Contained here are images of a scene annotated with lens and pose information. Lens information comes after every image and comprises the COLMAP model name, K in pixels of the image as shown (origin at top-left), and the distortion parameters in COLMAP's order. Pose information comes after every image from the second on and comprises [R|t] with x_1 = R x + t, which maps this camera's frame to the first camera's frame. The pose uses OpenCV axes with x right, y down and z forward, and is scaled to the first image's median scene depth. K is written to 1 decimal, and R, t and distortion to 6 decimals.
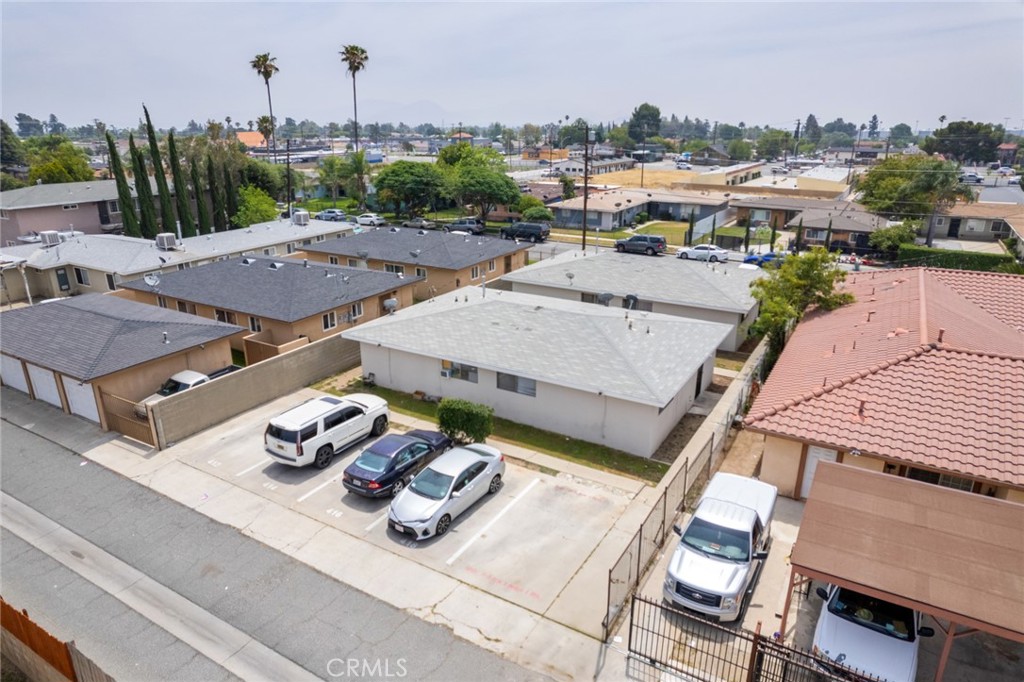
lens RADIAL K [[651.0, 0, 509.4], [0, 651.0, 352.8], [0, 0, 1]] dist [-0.069657, 0.060096]
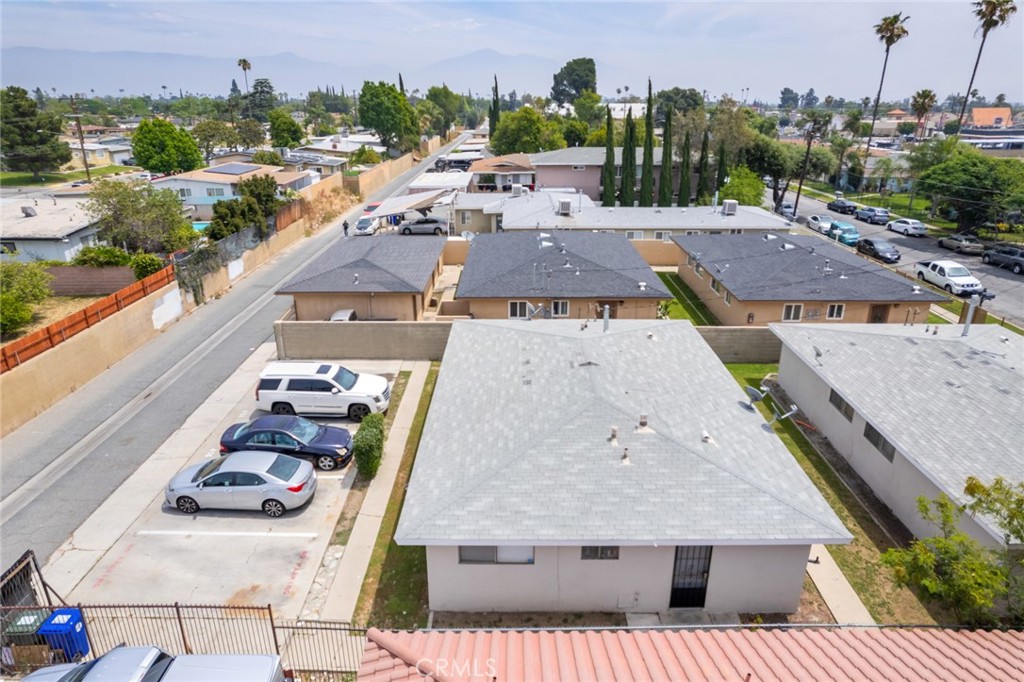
lens RADIAL K [[651.0, 0, 509.4], [0, 651.0, 352.8], [0, 0, 1]] dist [-0.069657, 0.060096]
pose [[0.502782, 0.319948, -0.803021, 0.437166], [-0.290288, 0.937524, 0.191785, -0.147736], [0.814213, 0.136681, 0.564247, 0.403023]]
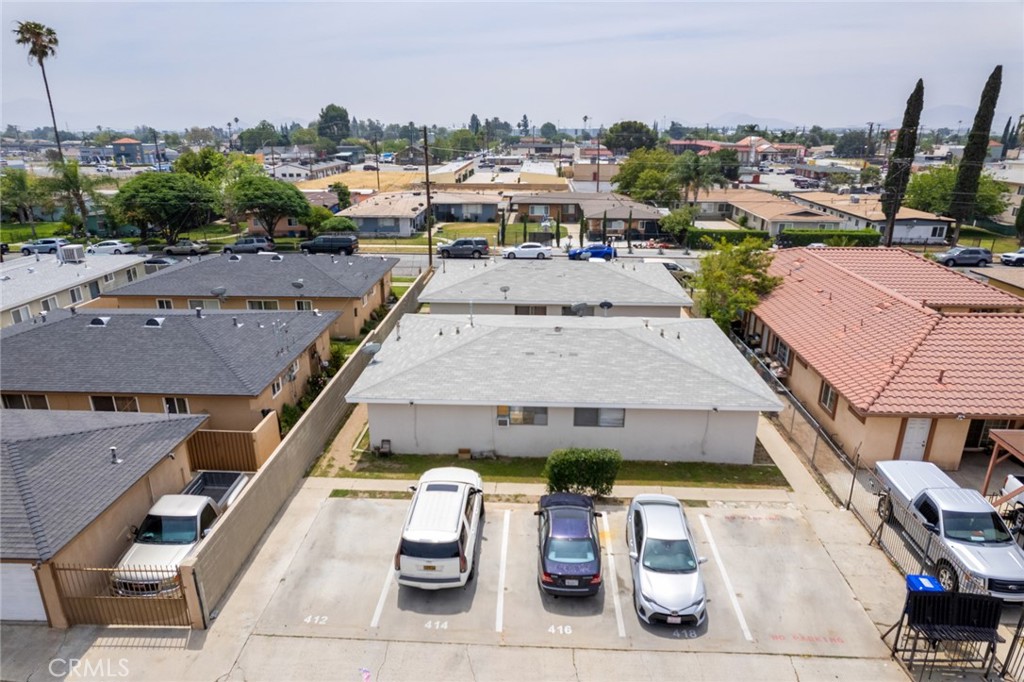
lens RADIAL K [[651.0, 0, 509.4], [0, 651.0, 352.8], [0, 0, 1]] dist [-0.069657, 0.060096]
pose [[0.882052, -0.157010, 0.444221, -0.321603], [0.157697, 0.986843, 0.035675, -0.060472], [-0.443977, 0.038585, 0.895207, 0.170879]]
